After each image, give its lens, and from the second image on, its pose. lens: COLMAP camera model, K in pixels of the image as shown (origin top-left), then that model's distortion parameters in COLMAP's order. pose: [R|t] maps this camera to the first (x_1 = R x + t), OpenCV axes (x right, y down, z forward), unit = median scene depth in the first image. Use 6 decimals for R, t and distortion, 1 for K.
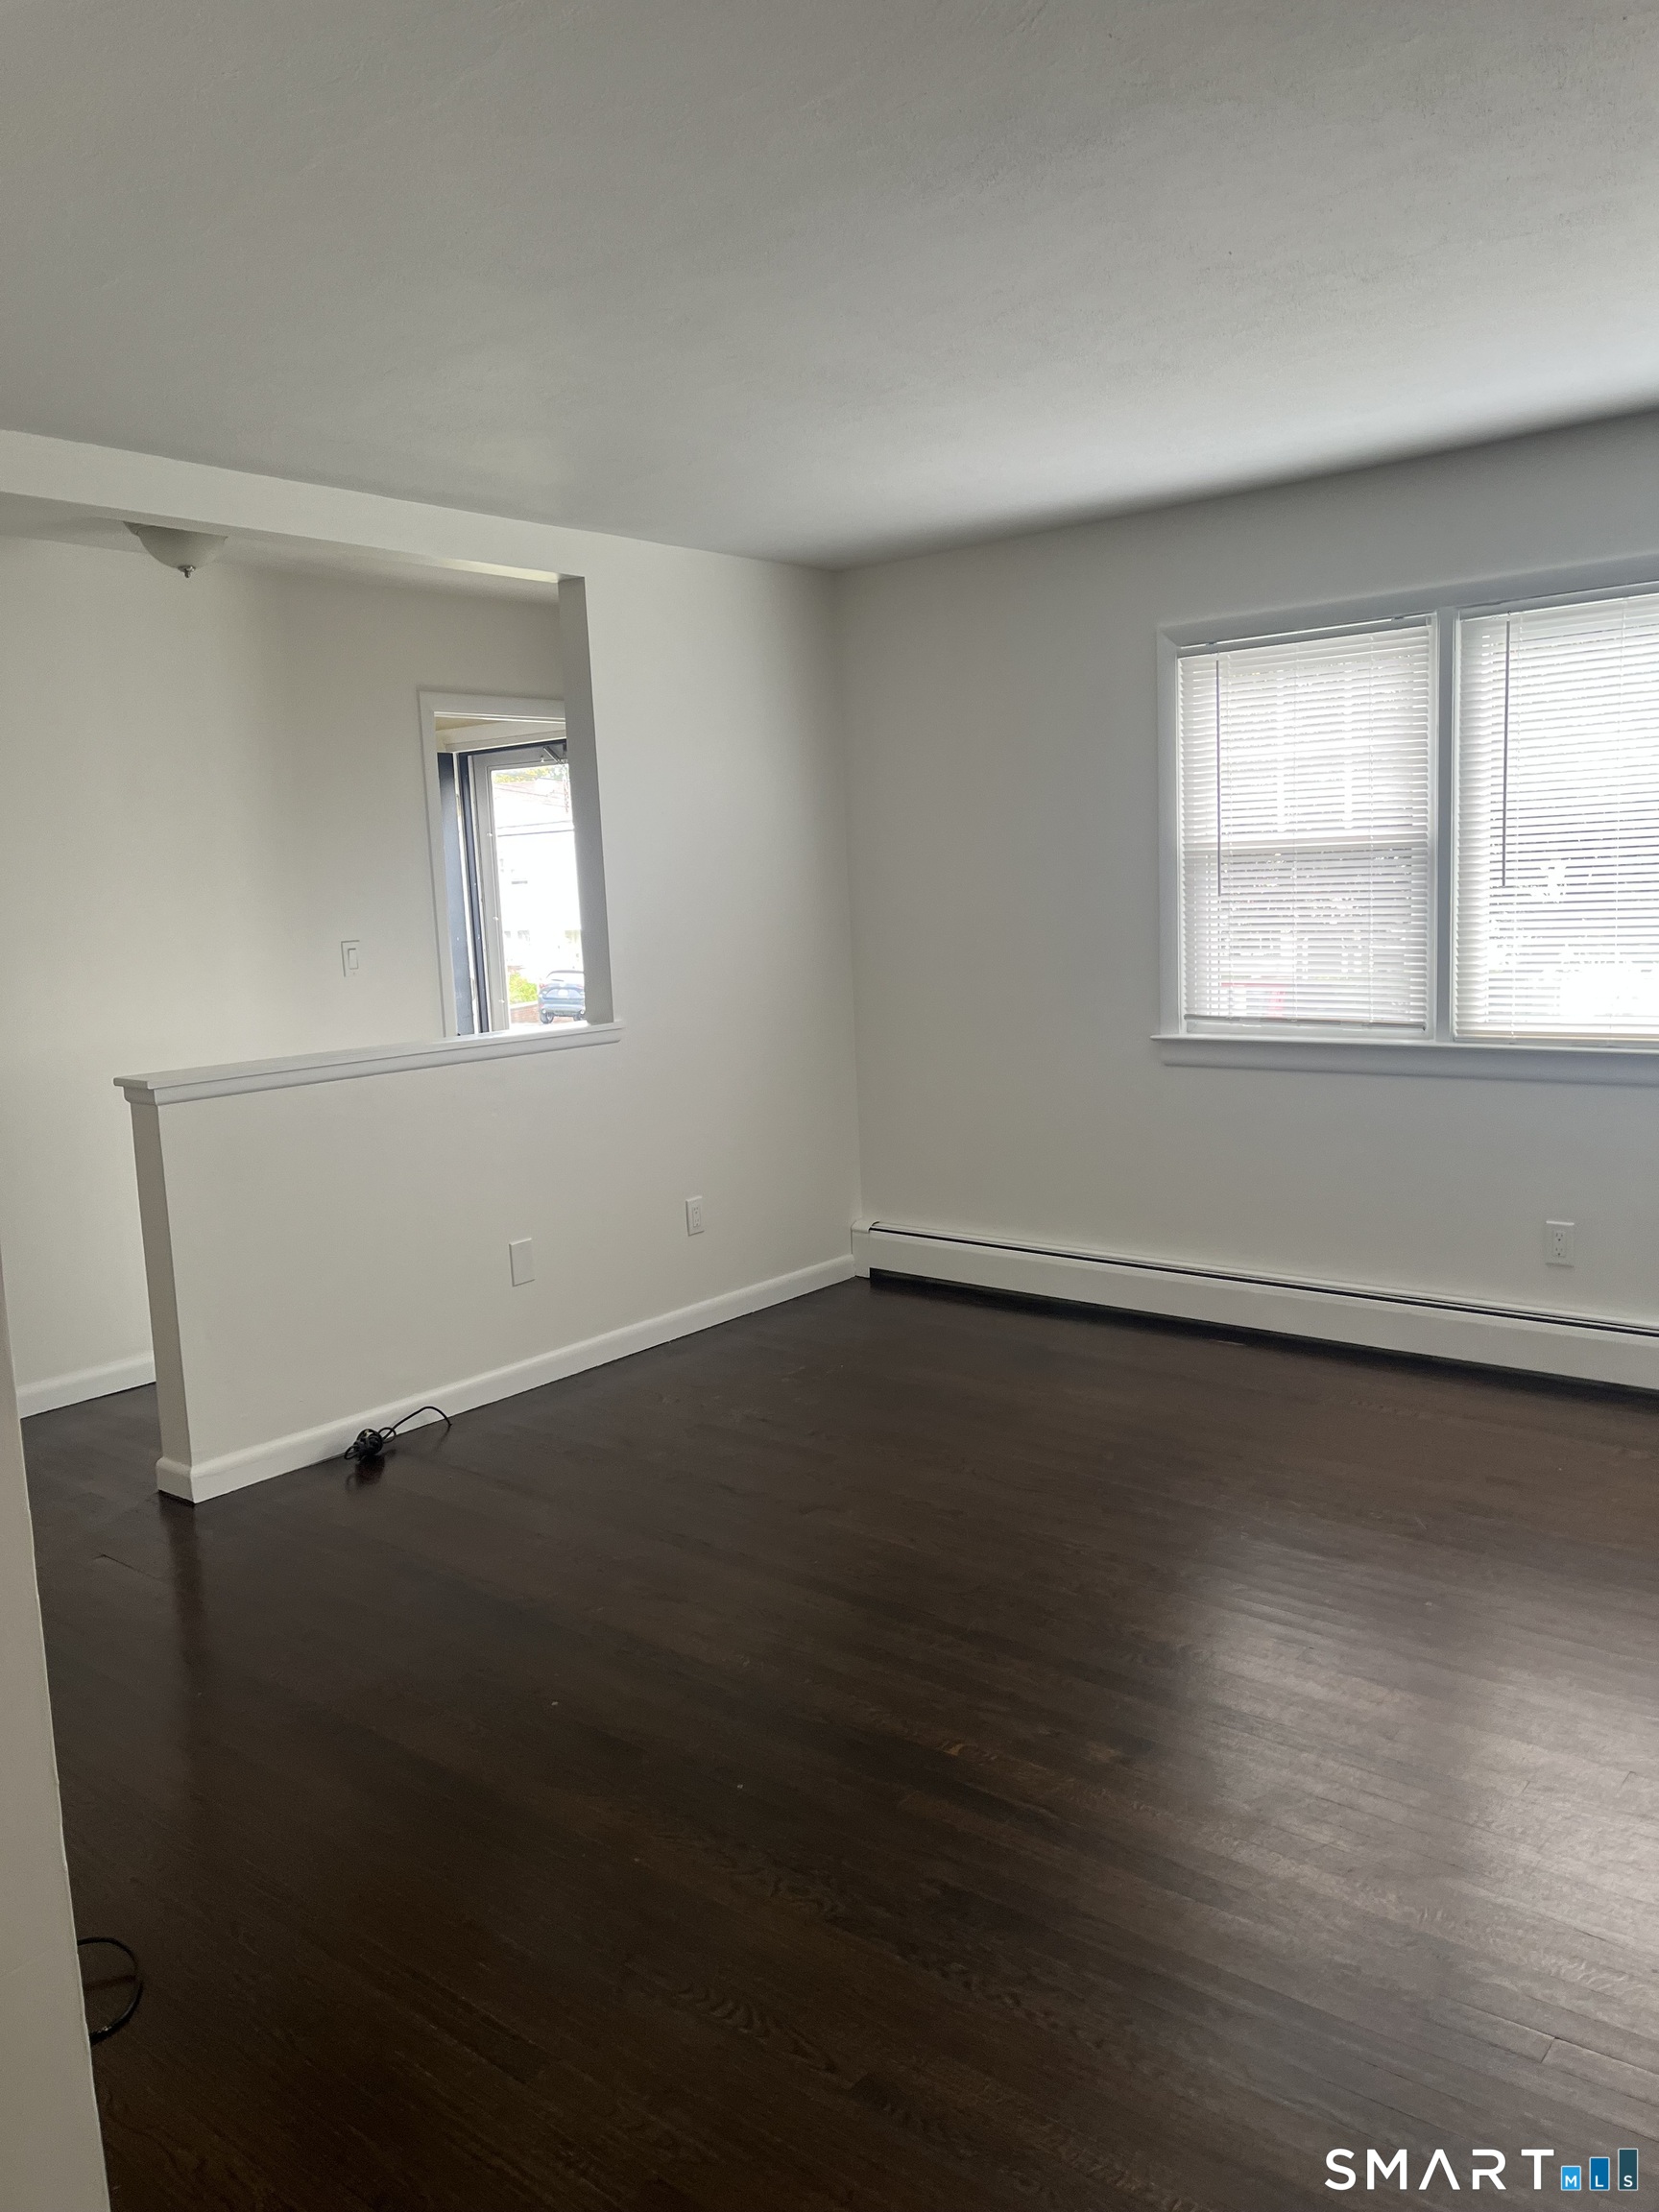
lens RADIAL K [[1677.1, 0, 832.7], [0, 1677.1, 1117.9], [0, 0, 1]] dist [0.065506, -0.021014]
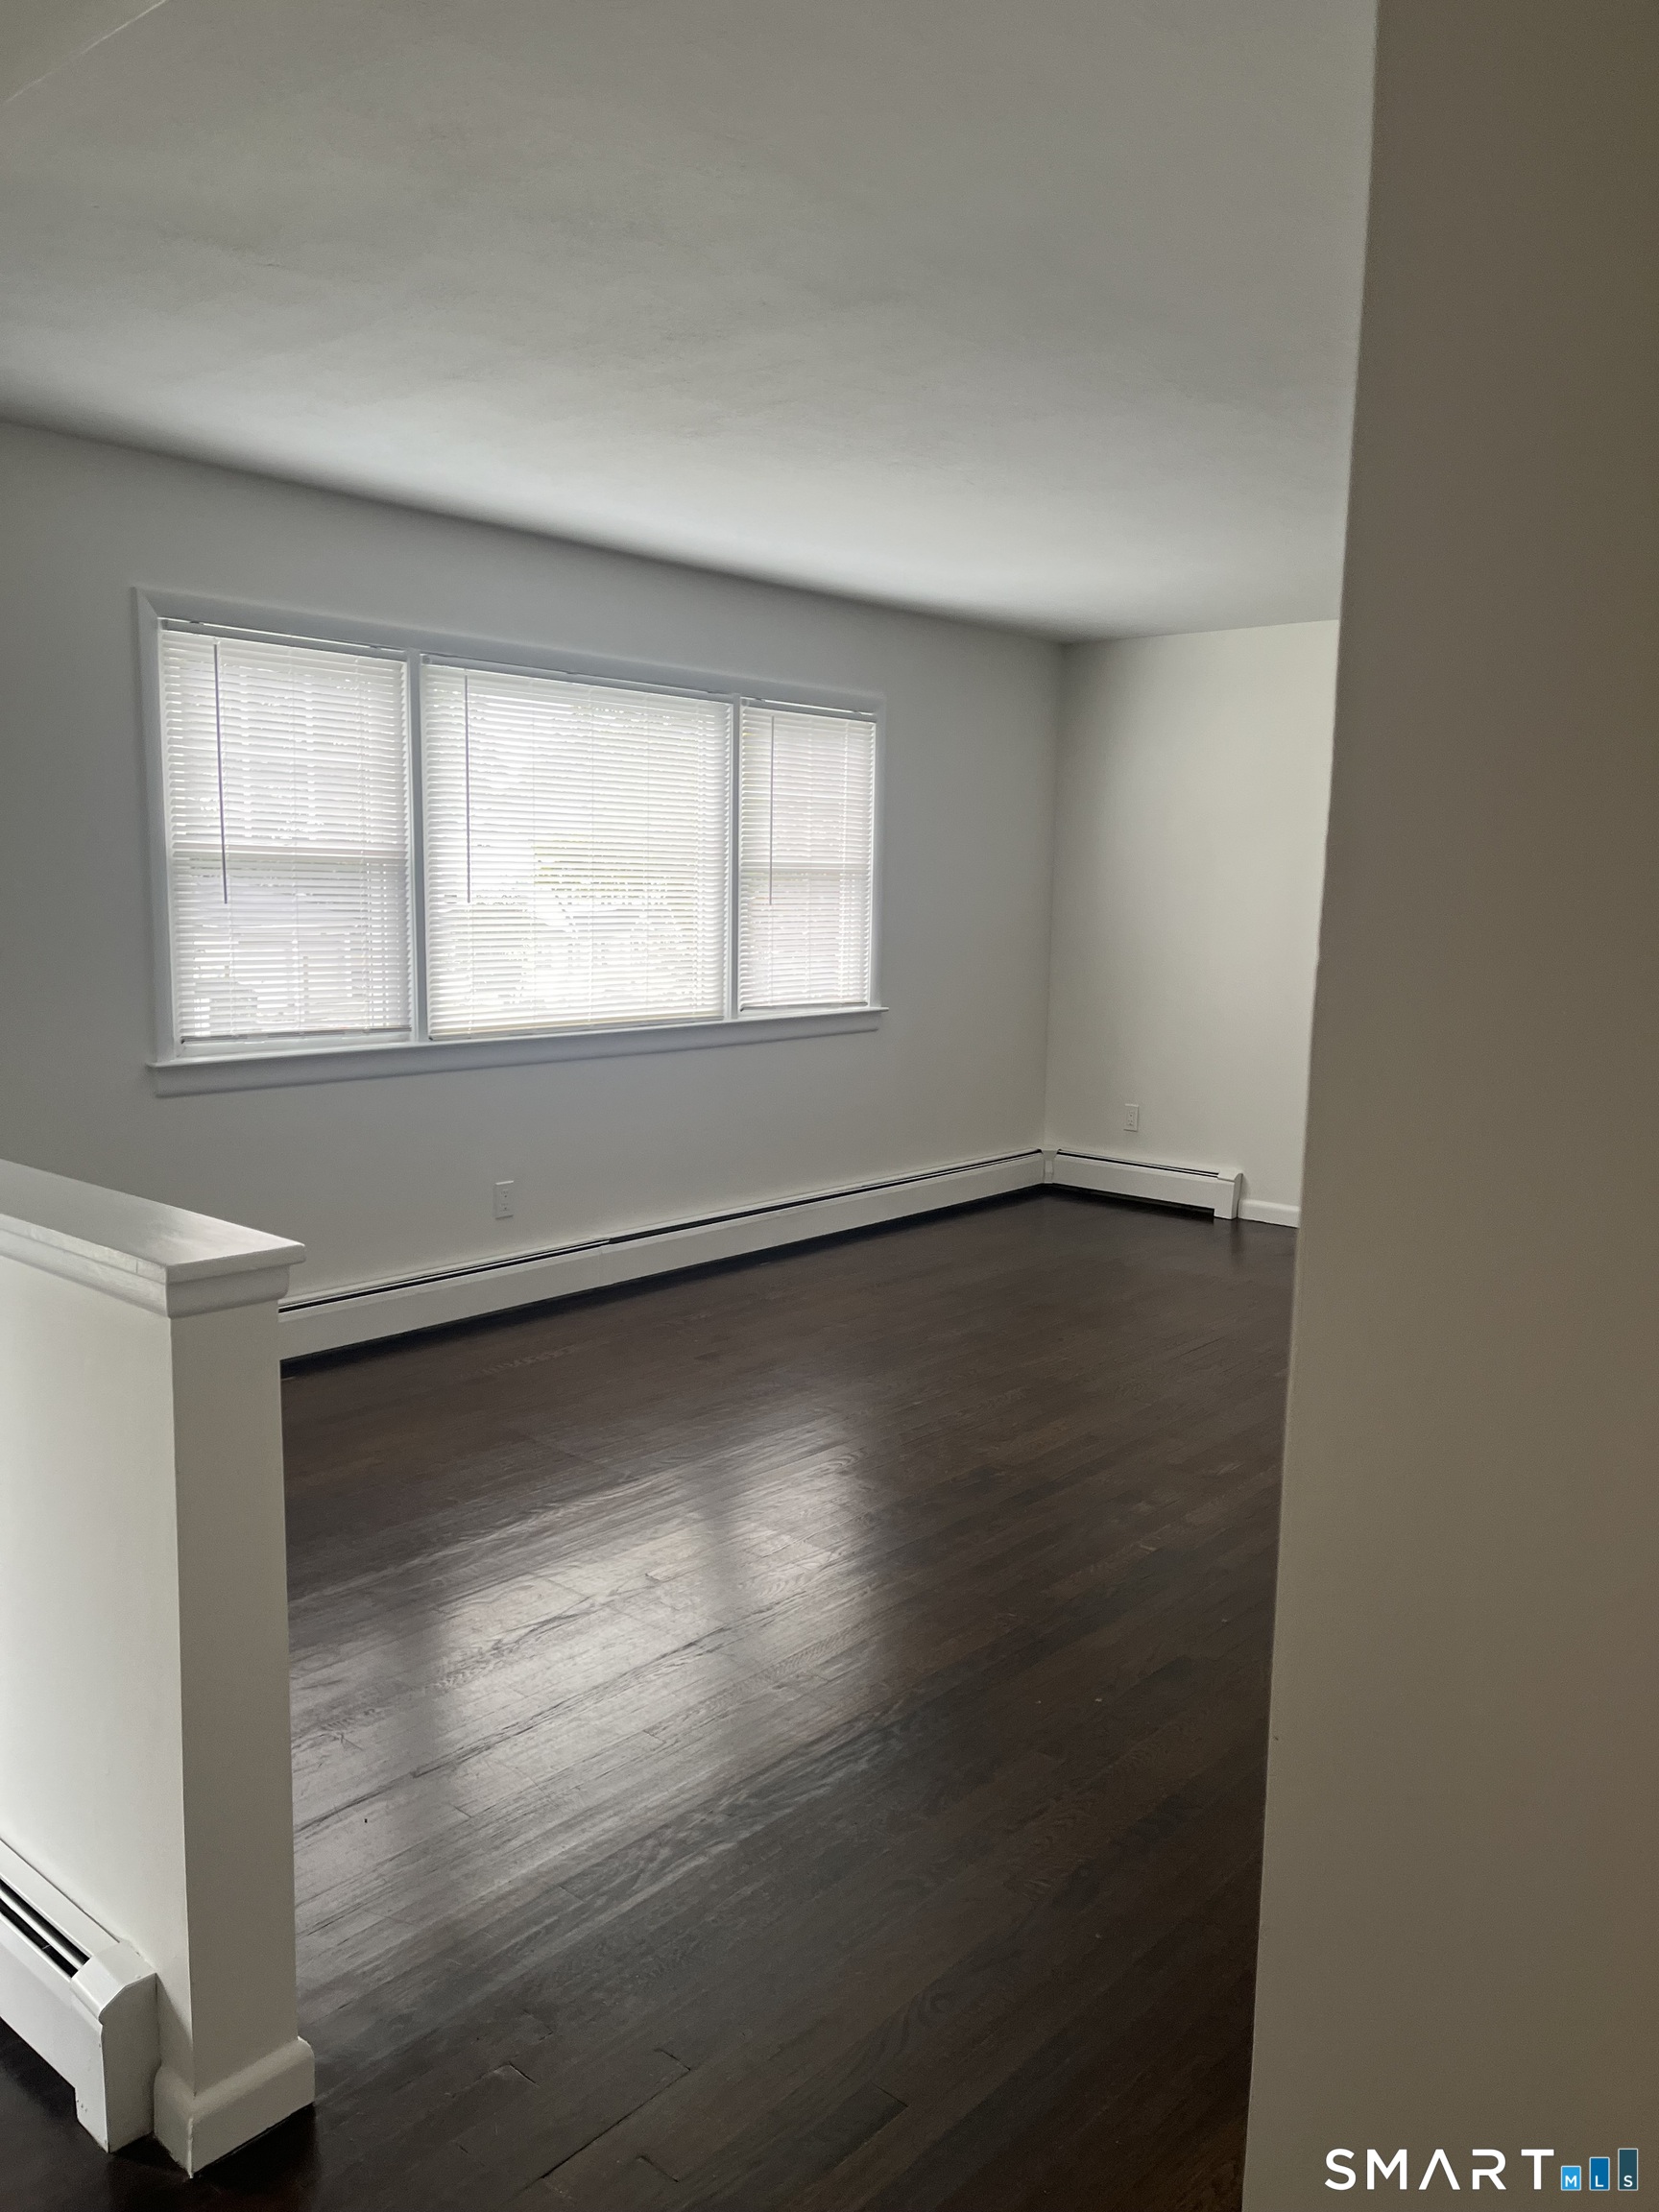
lens RADIAL K [[1677.1, 0, 812.9], [0, 1677.1, 1128.9], [0, 0, 1]] dist [0.065506, -0.021014]
pose [[0.031877, -0.112011, 0.993196, -0.724033], [0.124534, 0.986402, 0.107248, -0.074072], [-0.991703, 0.120268, 0.045393, 0.694436]]
